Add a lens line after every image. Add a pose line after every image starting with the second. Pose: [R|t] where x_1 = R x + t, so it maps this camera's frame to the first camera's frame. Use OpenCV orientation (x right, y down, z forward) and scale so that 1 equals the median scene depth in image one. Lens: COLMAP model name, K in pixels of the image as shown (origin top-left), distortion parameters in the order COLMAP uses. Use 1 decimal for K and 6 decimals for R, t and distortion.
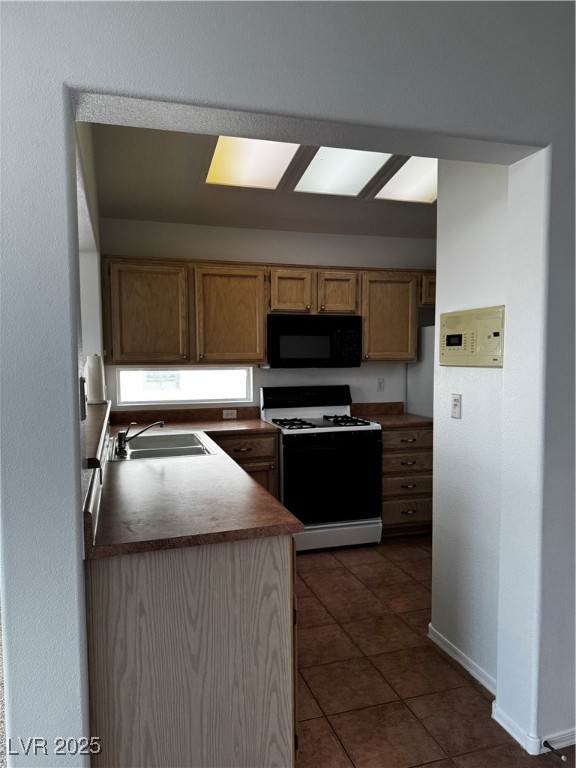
lens RADIAL K [[541.0, 0, 286.8], [0, 541.0, 388.2], [0, 0, 1]] dist [0.083151, -0.103350]
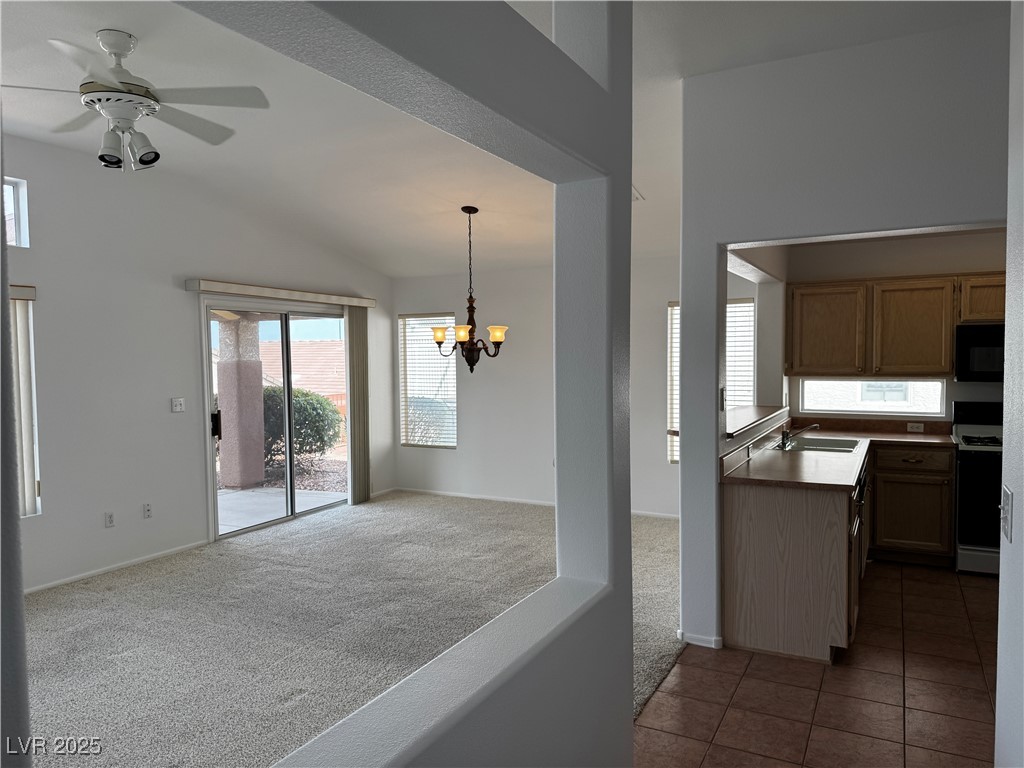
lens RADIAL K [[721.3, 0, 521.0], [0, 721.3, 387.0], [0, 0, 1]] dist [0.083151, -0.103350]
pose [[0.716830, 0.029842, -0.696609, 0.333301], [-0.039817, 0.999205, 0.001831, 0.000990], [0.696110, 0.026425, 0.717449, -0.490344]]
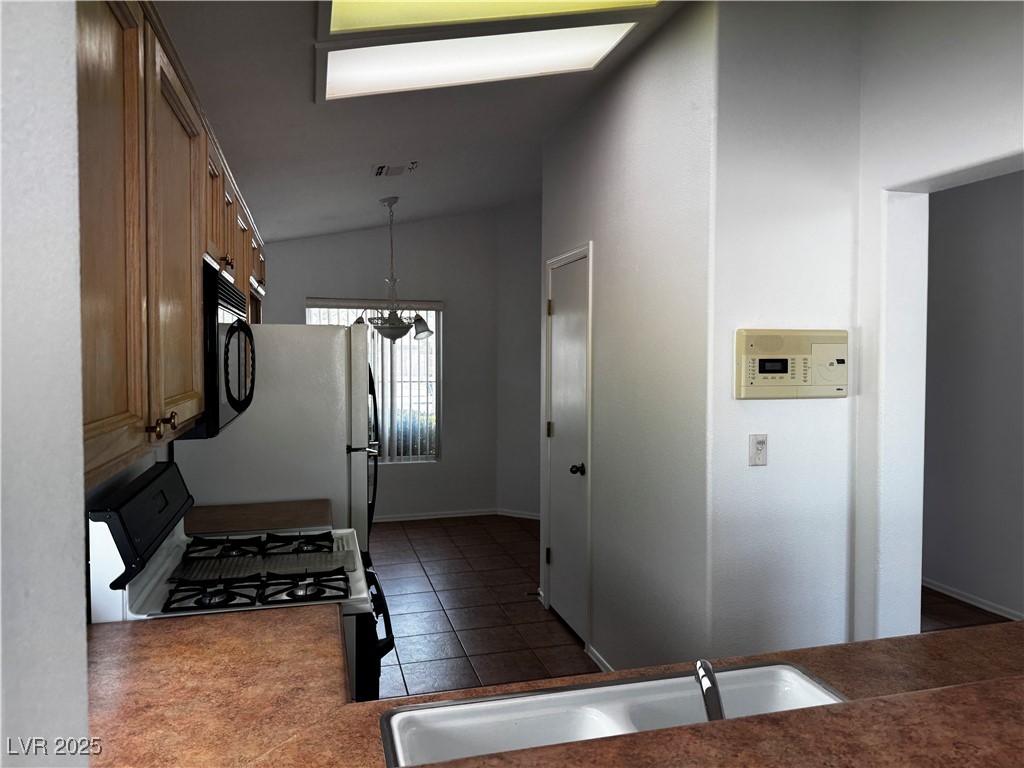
lens RADIAL K [[721.3, 0, 518.8], [0, 721.3, 374.1], [0, 0, 1]] dist [0.083151, -0.103350]
pose [[0.031940, -0.024166, 0.999198, -0.472464], [0.061573, 0.997856, 0.022166, -0.076913], [-0.997591, 0.060816, 0.033359, 0.836049]]
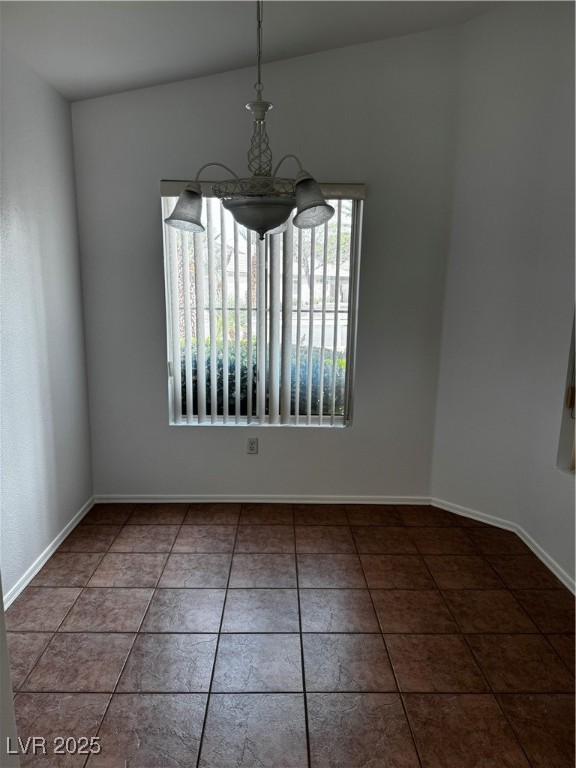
lens RADIAL K [[541.0, 0, 293.4], [0, 541.0, 384.2], [0, 0, 1]] dist [0.083151, -0.103350]
pose [[0.271044, -0.167202, 0.947934, 0.366784], [0.042885, 0.985918, 0.161639, -0.062689], [-0.961611, -0.003159, 0.274398, 0.936355]]
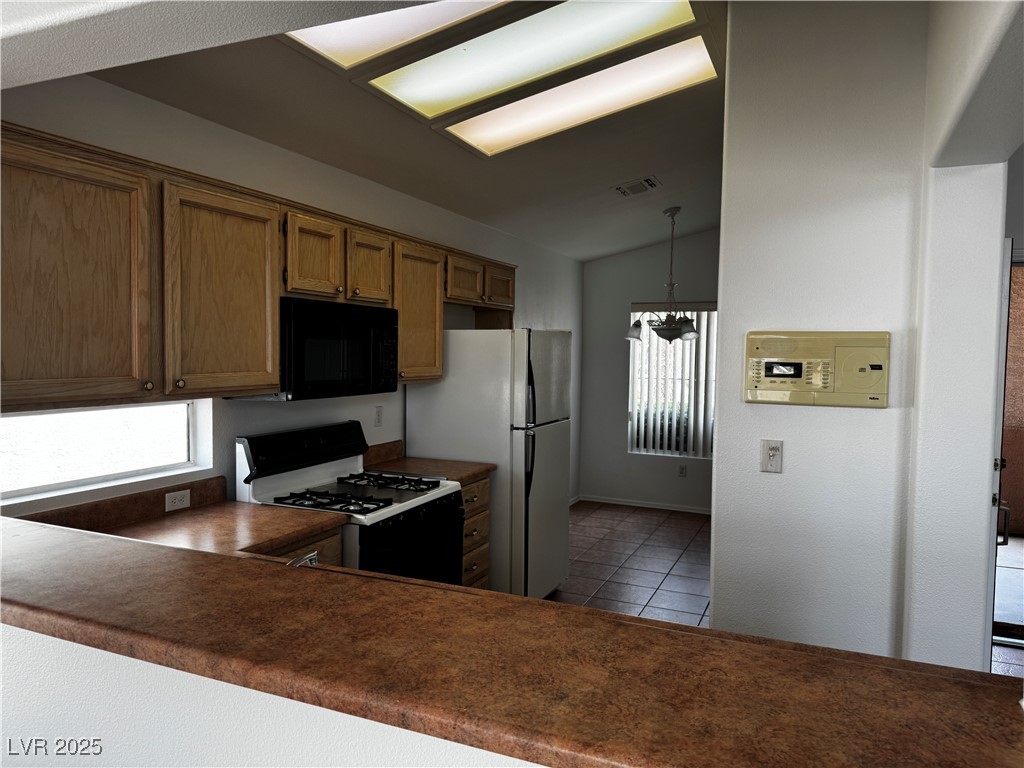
lens RADIAL K [[721.3, 0, 517.6], [0, 721.3, 387.4], [0, 0, 1]] dist [0.083151, -0.103350]
pose [[0.646724, -0.025226, 0.762307, -0.438119], [0.028249, 0.999559, 0.009112, -0.052437], [-0.762201, 0.015642, 0.647151, 0.395115]]
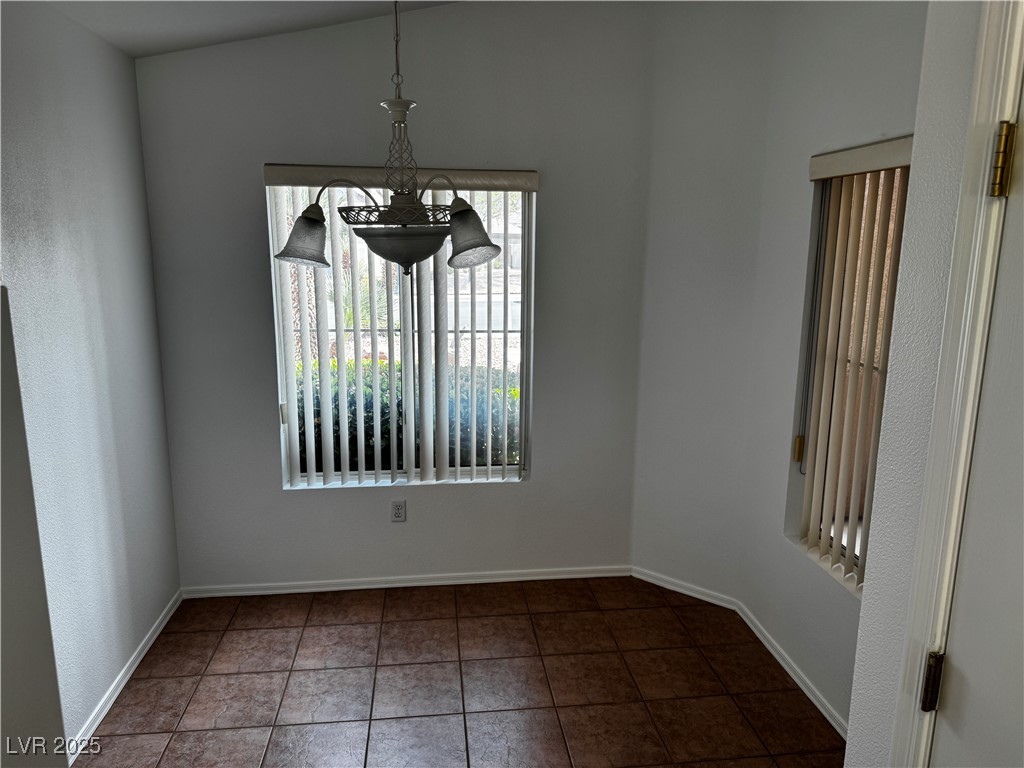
lens RADIAL K [[721.3, 0, 520.0], [0, 721.3, 378.5], [0, 0, 1]] dist [0.083151, -0.103350]
pose [[0.174506, -0.181322, 0.967817, 0.364194], [0.051054, 0.983243, 0.175007, -0.133177], [-0.983332, 0.018872, 0.180839, 0.932614]]
